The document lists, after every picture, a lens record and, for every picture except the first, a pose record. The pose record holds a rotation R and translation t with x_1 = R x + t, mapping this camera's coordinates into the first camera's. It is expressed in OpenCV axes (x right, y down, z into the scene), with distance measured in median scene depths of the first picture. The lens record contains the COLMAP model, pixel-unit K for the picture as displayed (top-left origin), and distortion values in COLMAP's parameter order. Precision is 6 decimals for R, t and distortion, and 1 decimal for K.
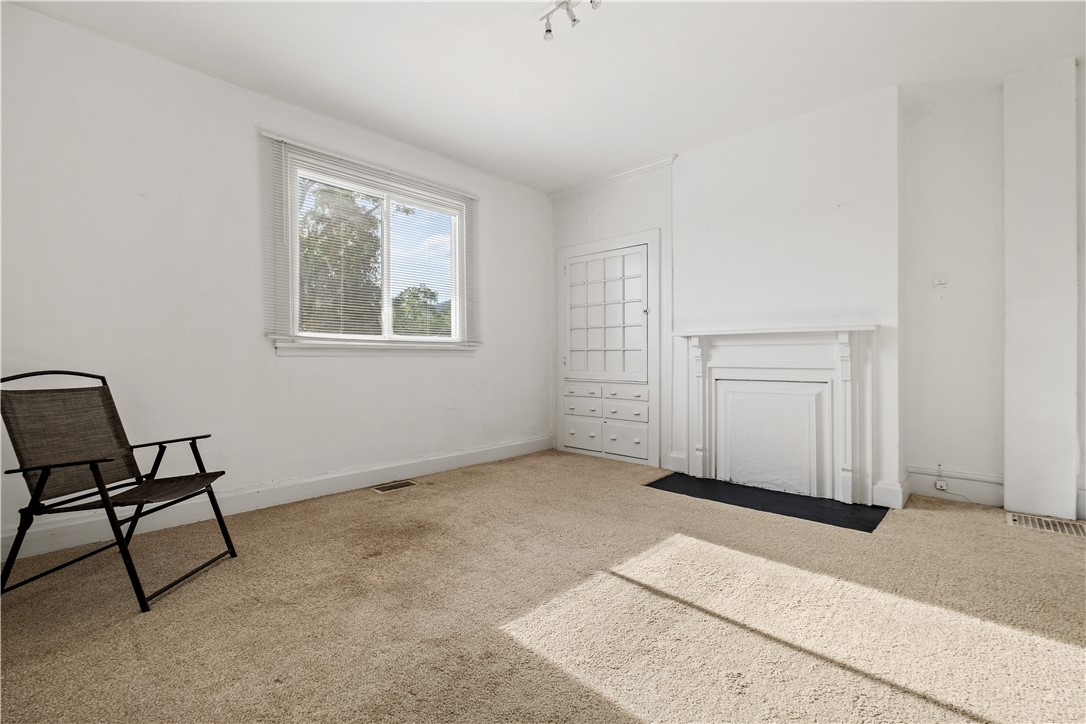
lens RADIAL K [[477.3, 0, 568.1], [0, 477.3, 359.8], [0, 0, 1]] dist [0.000107, 0.000119]
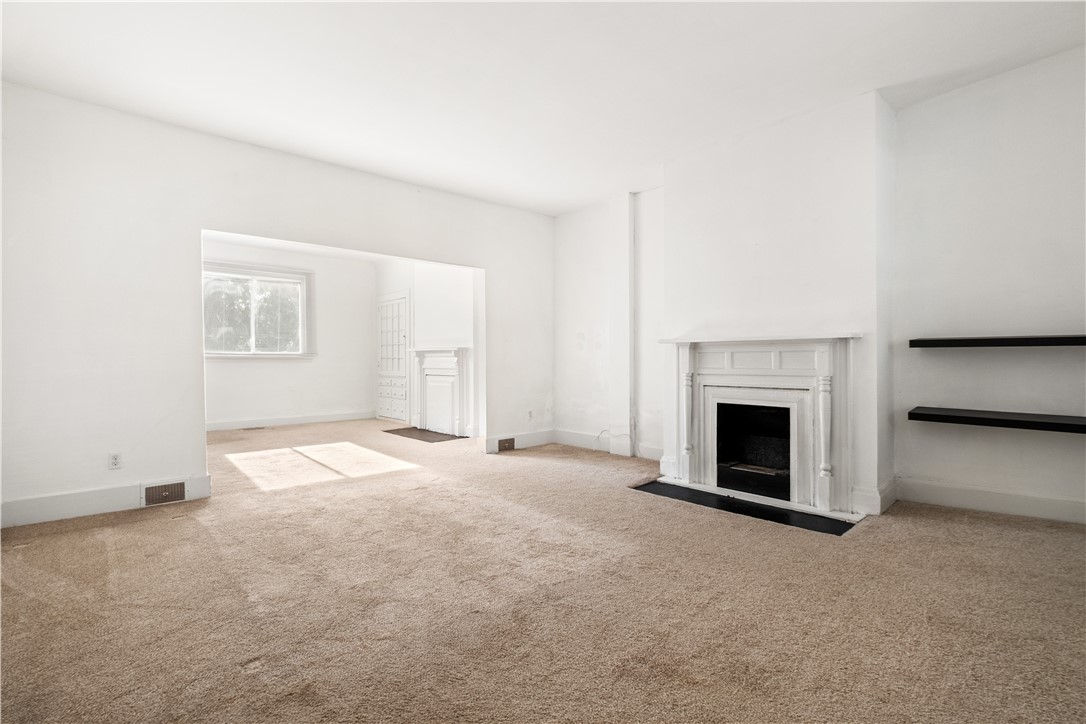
lens RADIAL K [[477.3, 0, 538.9], [0, 477.3, 359.7], [0, 0, 1]] dist [0.000107, 0.000119]
pose [[0.994734, -0.000029, -0.102492, 0.918605], [-0.001408, 0.999902, -0.013954, 0.008093], [0.102482, 0.014025, 0.994636, -0.757342]]
